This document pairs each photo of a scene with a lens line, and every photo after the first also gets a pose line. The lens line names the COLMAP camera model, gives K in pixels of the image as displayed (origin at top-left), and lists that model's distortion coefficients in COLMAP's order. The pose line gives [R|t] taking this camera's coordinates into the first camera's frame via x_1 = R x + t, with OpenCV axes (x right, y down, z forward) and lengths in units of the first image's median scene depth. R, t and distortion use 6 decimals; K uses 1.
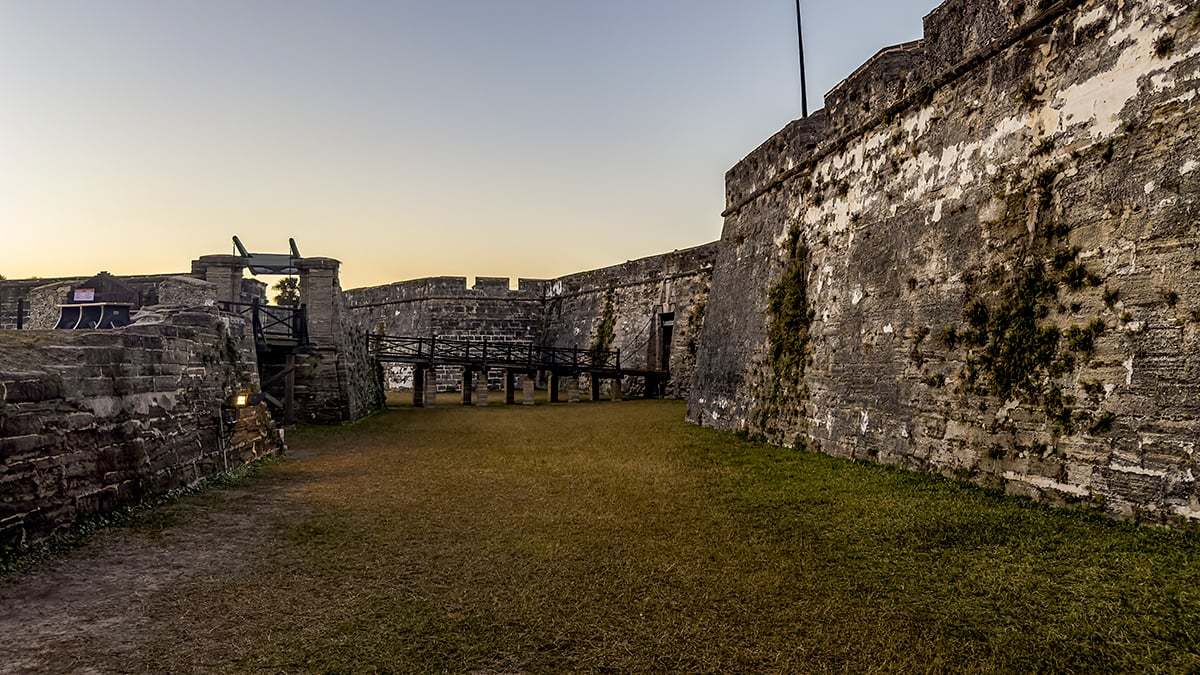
lens RADIAL K [[838.6, 0, 598.6], [0, 838.6, 279.6], [0, 0, 1]] dist [0.113625, -0.187065]
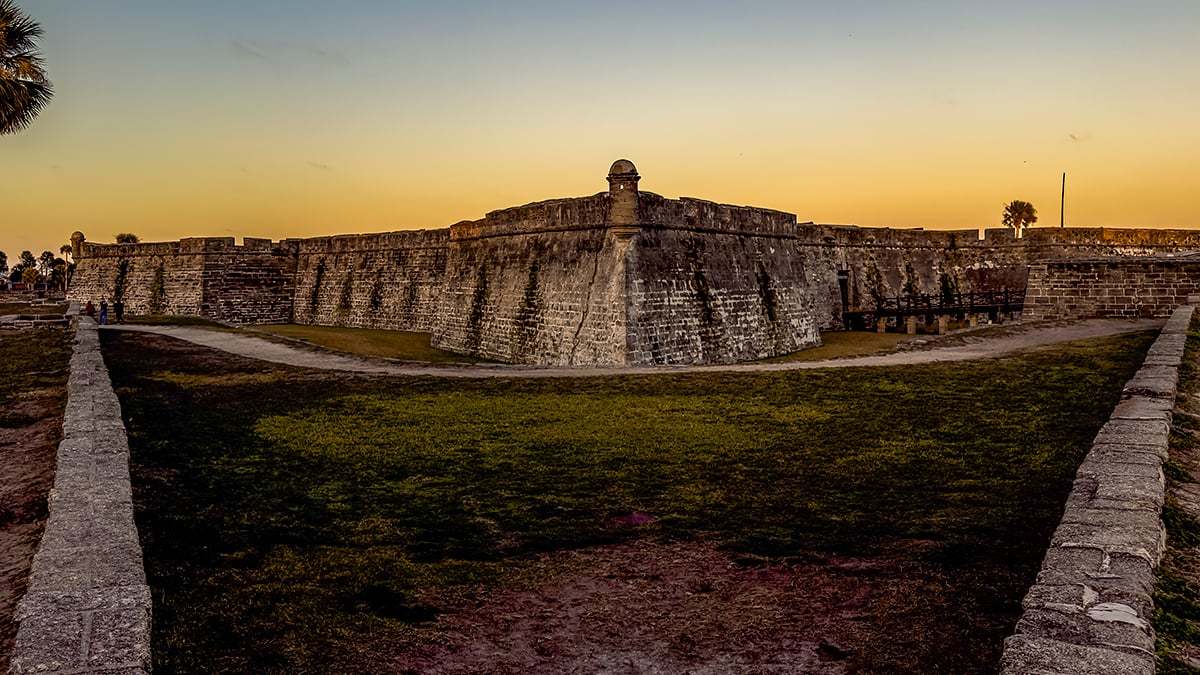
lens RADIAL K [[1019.2, 0, 596.7], [0, 1019.2, 281.3], [0, 0, 1]] dist [0.128591, -0.232922]
pose [[-0.300796, 0.005091, 0.953675, -1.373619], [-0.083836, 0.995973, -0.031759, 0.140783], [-0.949996, -0.089505, -0.299159, 1.815367]]
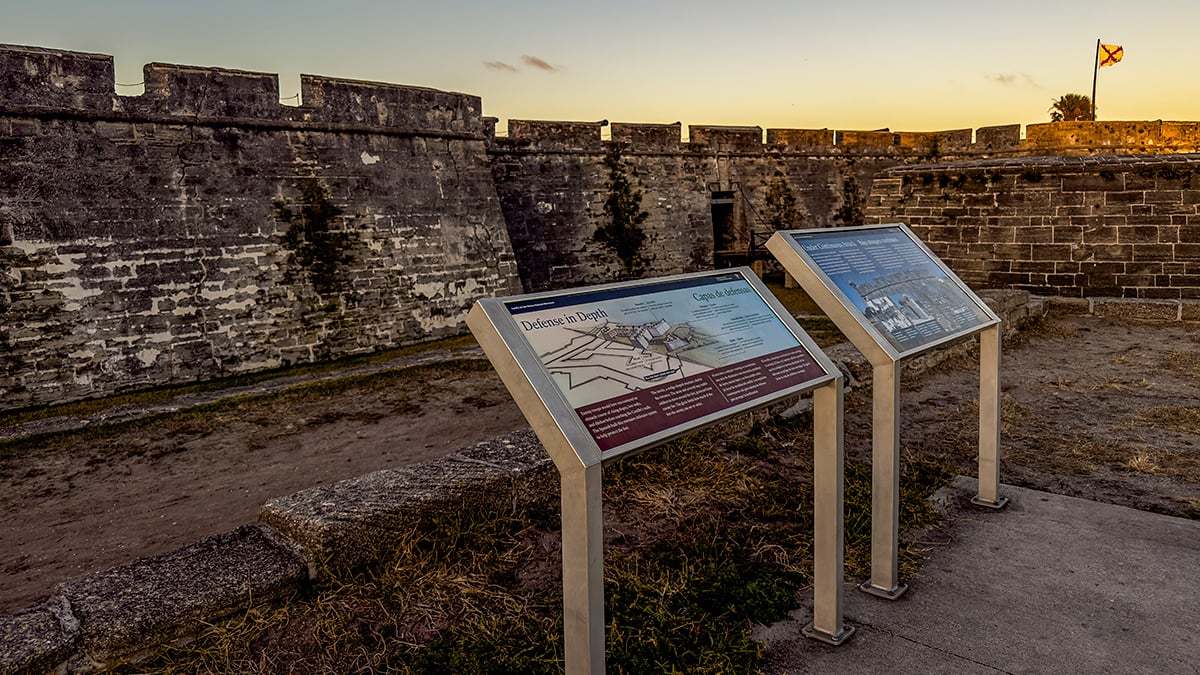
lens RADIAL K [[838.6, 0, 598.6], [0, 838.6, 279.6], [0, 0, 1]] dist [0.113625, -0.187065]
pose [[-0.096014, -0.085385, 0.991711, -0.850864], [-0.076920, 0.993971, 0.078133, 0.073142], [-0.992403, -0.068781, -0.102003, 1.175913]]
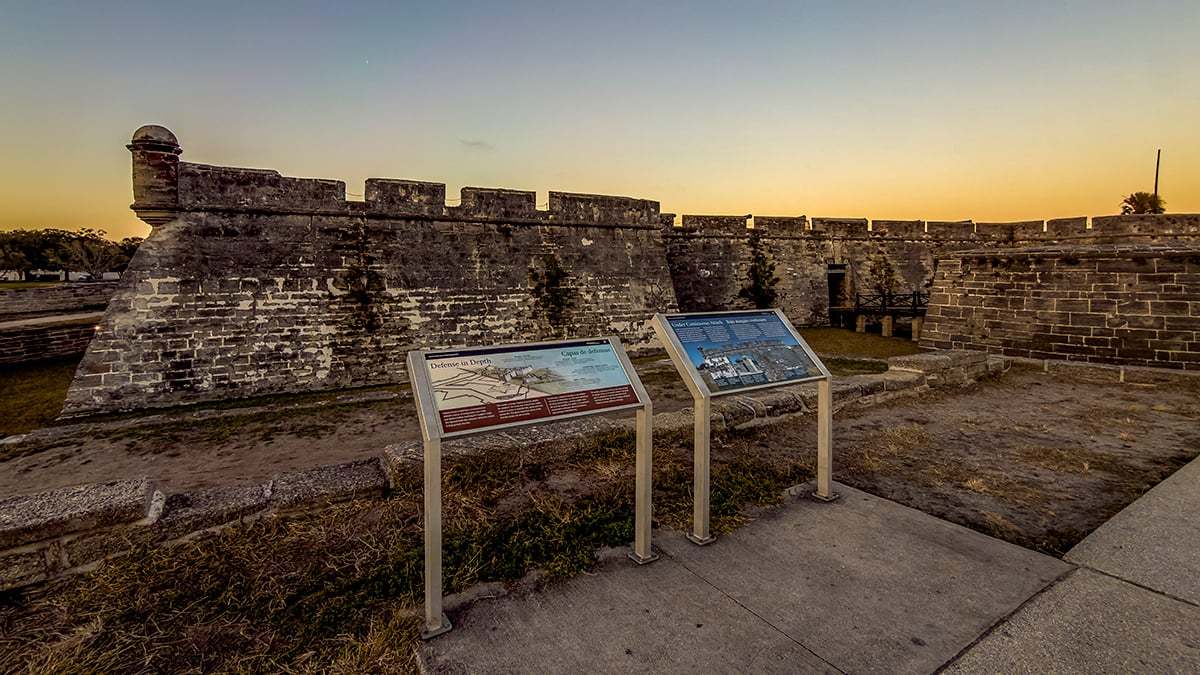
lens RADIAL K [[567.2, 0, 602.5], [0, 567.2, 276.2], [0, 0, 1]] dist [-0.000343, 0.000735]
pose [[0.174223, -0.009376, 0.984662, -0.860213], [-0.095557, 0.995074, 0.026383, 0.067791], [-0.980059, -0.098688, 0.172469, 1.153049]]
